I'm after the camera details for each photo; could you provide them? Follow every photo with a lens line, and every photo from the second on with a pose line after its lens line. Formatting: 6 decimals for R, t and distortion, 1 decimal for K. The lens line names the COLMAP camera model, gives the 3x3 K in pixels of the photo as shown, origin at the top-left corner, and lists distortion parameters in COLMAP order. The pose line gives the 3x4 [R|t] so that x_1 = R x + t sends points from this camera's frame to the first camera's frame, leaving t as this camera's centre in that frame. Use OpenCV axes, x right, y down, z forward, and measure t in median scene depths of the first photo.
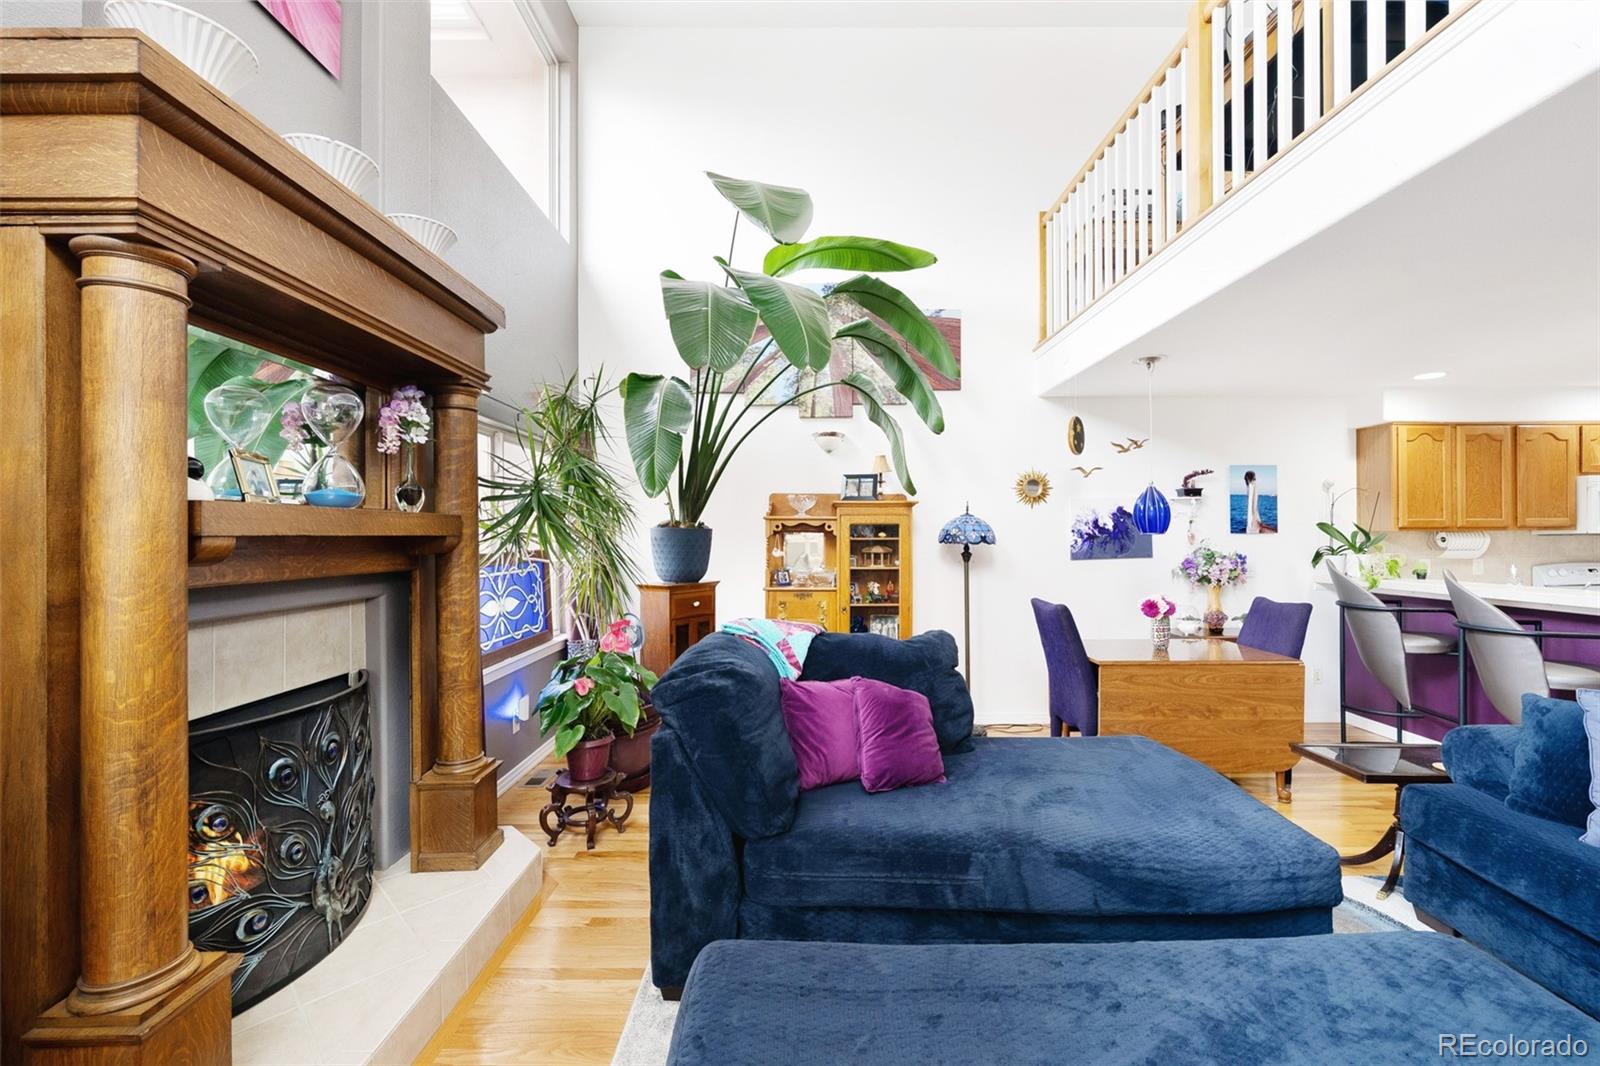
lens RADIAL K [[659.4, 0, 804.0], [0, 659.4, 533.0], [0, 0, 1]] dist [-0.001661, 0.000364]
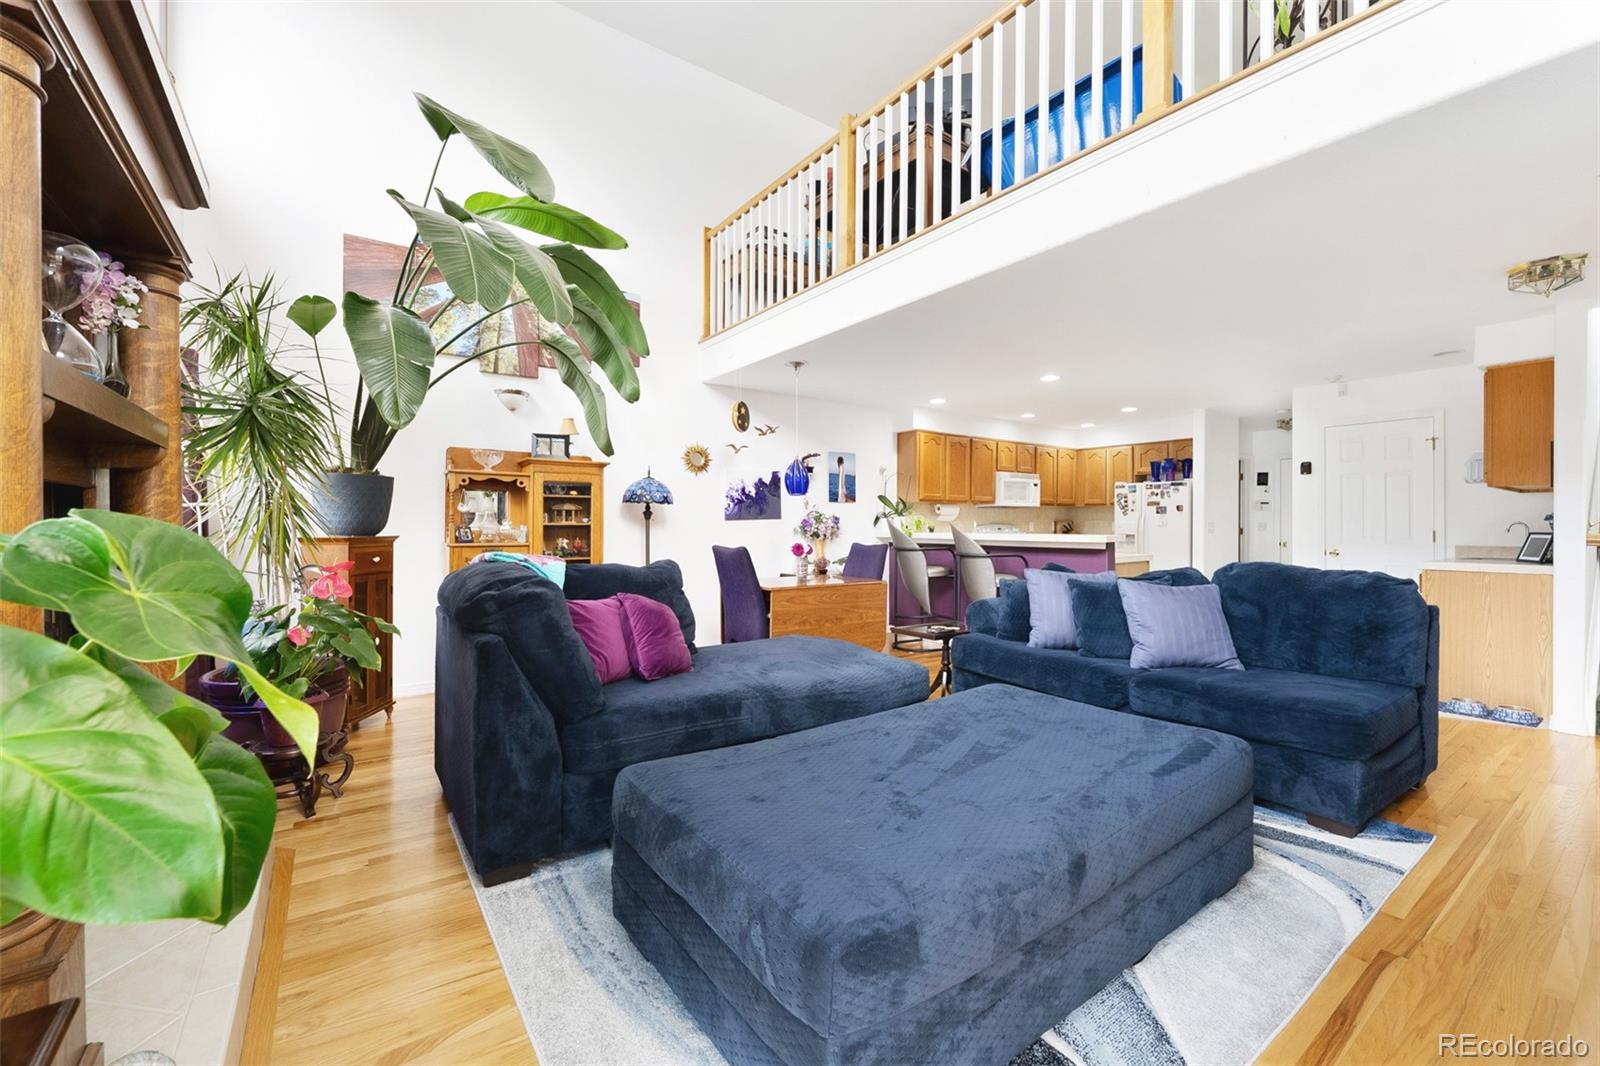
lens RADIAL K [[650.6, 0, 798.7], [0, 650.6, 529.1], [0, 0, 1]] dist [0.001126, 0.000182]
pose [[0.816593, 0.001963, 0.577210, -0.190911], [-0.008236, 0.999932, 0.008252, 0.049736], [-0.577155, -0.011492, 0.816554, -0.065154]]
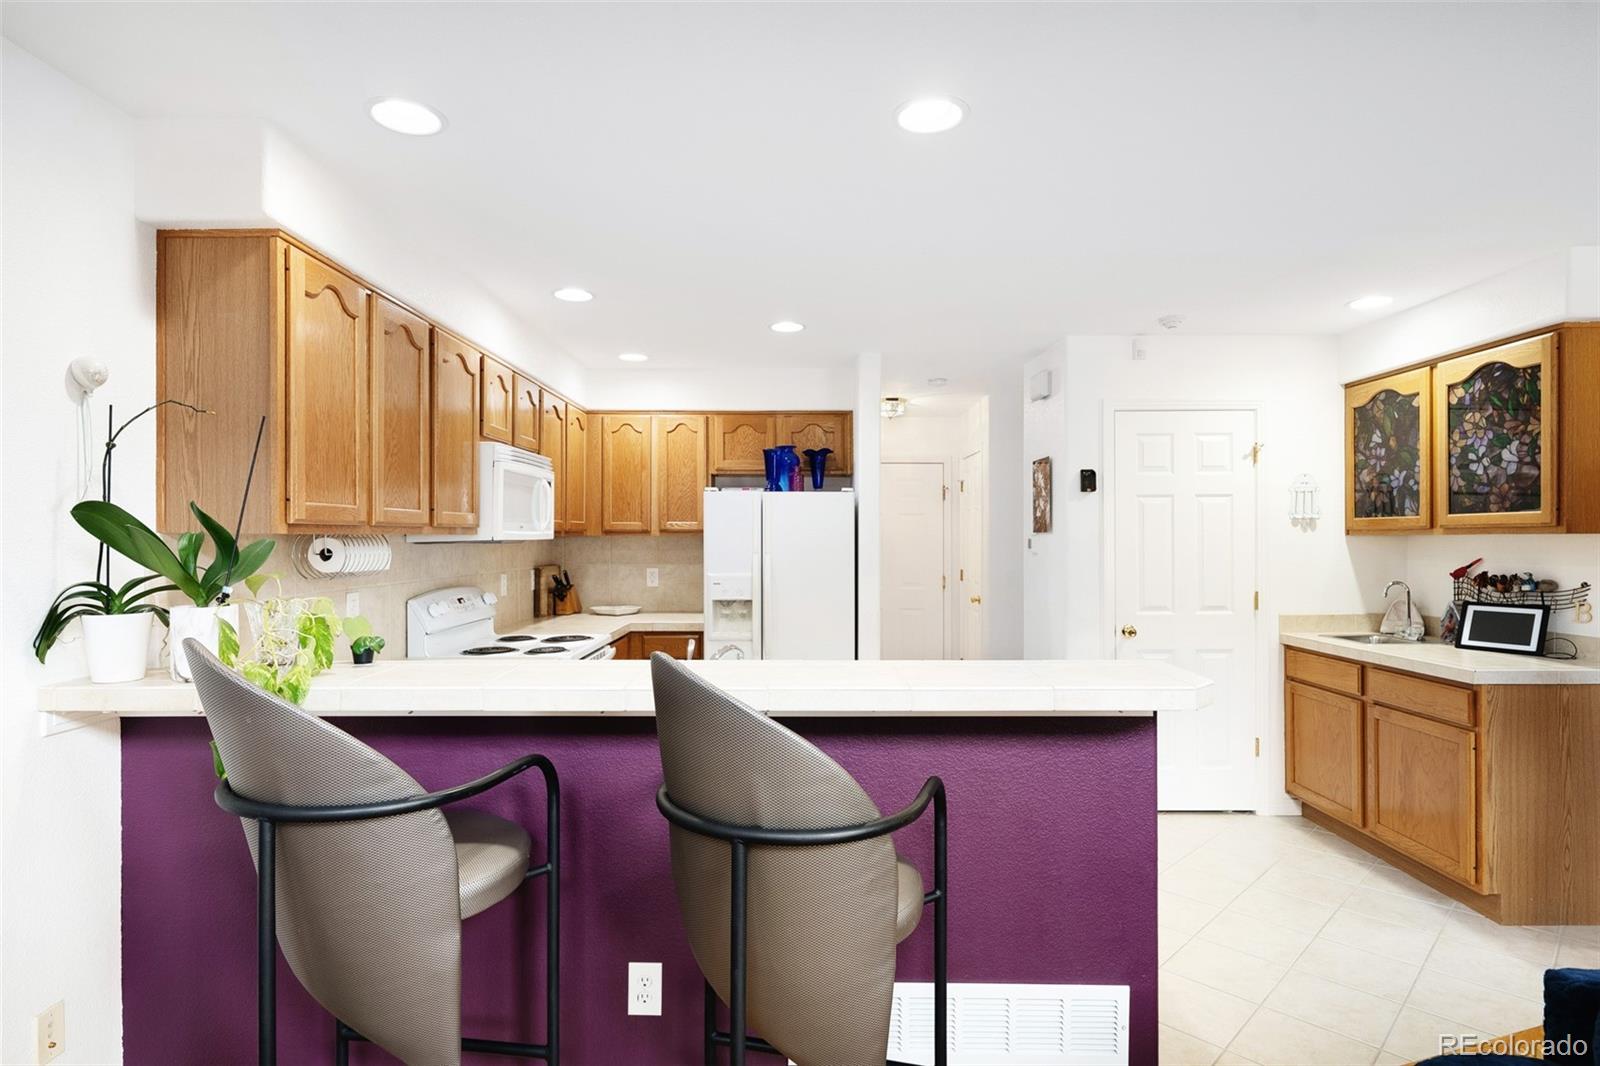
lens RADIAL K [[848.1, 0, 804.2], [0, 848.1, 533.5], [0, 0, 1]] dist [0.012905, 0.000169]
pose [[0.003766, 0.010027, 0.999943, 0.432215], [-0.003773, 0.999943, -0.010013, 0.000638], [-0.999986, -0.003735, 0.003804, 0.713704]]
